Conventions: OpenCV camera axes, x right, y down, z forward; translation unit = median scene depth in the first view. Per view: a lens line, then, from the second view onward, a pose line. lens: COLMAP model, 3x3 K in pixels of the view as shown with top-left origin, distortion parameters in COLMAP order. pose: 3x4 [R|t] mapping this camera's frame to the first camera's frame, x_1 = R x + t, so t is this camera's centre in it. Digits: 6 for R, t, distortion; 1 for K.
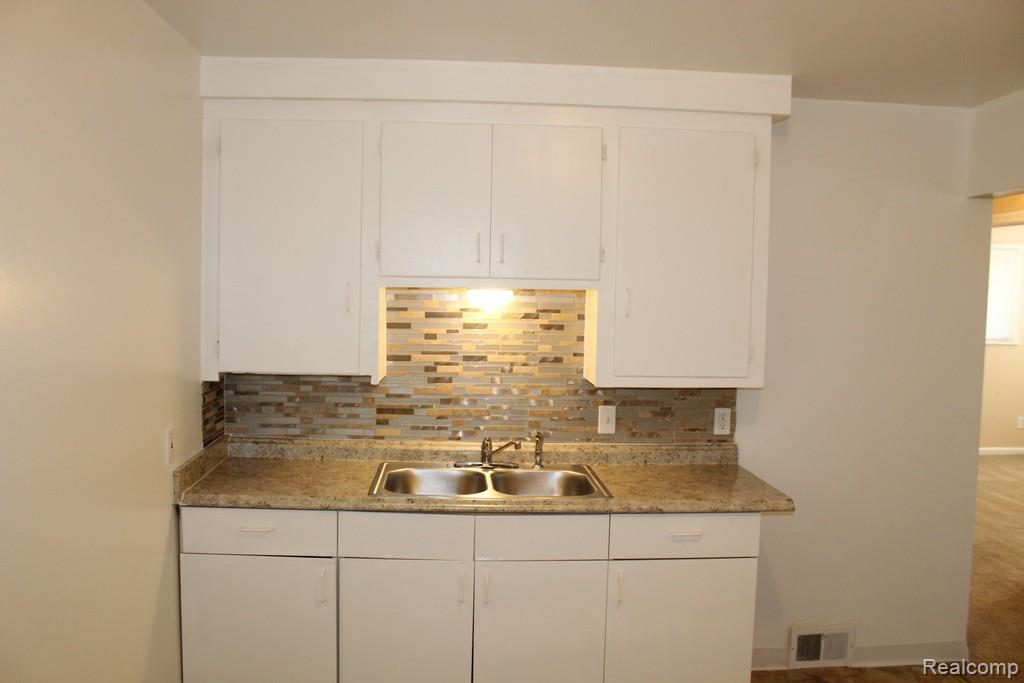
lens RADIAL K [[843.1, 0, 512.0], [0, 843.1, 341.5], [0, 0, 1]] dist [-0.160223, 0.135563]
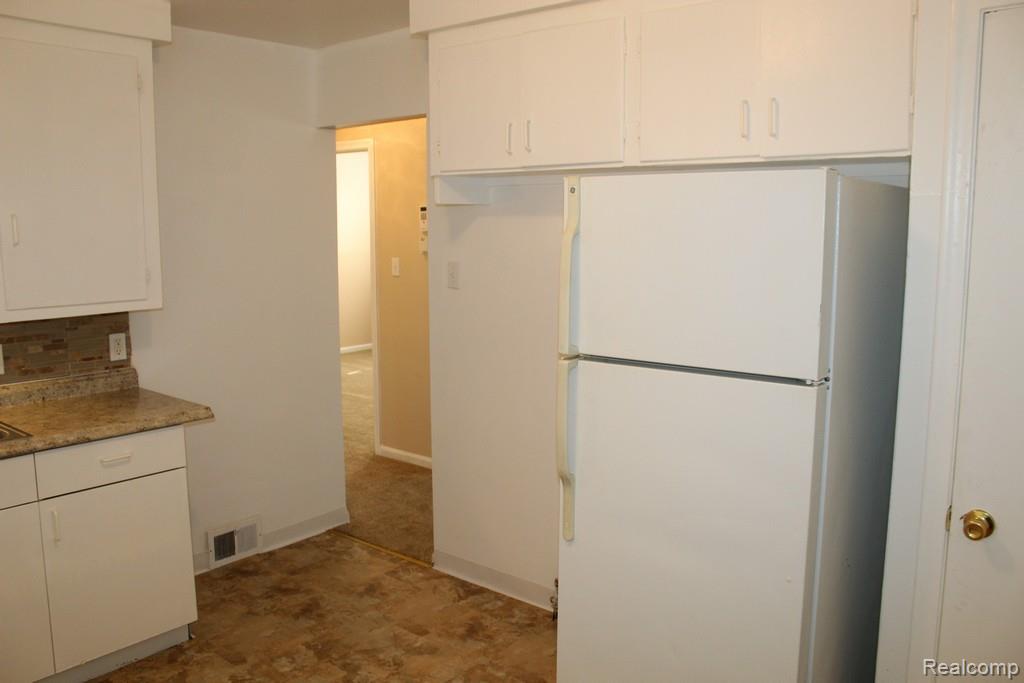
lens RADIAL K [[843.1, 0, 512.0], [0, 843.1, 341.5], [0, 0, 1]] dist [-0.160223, 0.135563]
pose [[0.689594, -0.122000, 0.713846, -0.122776], [0.061099, 0.991995, 0.110514, 0.009725], [-0.721614, -0.032595, 0.691528, -0.021441]]
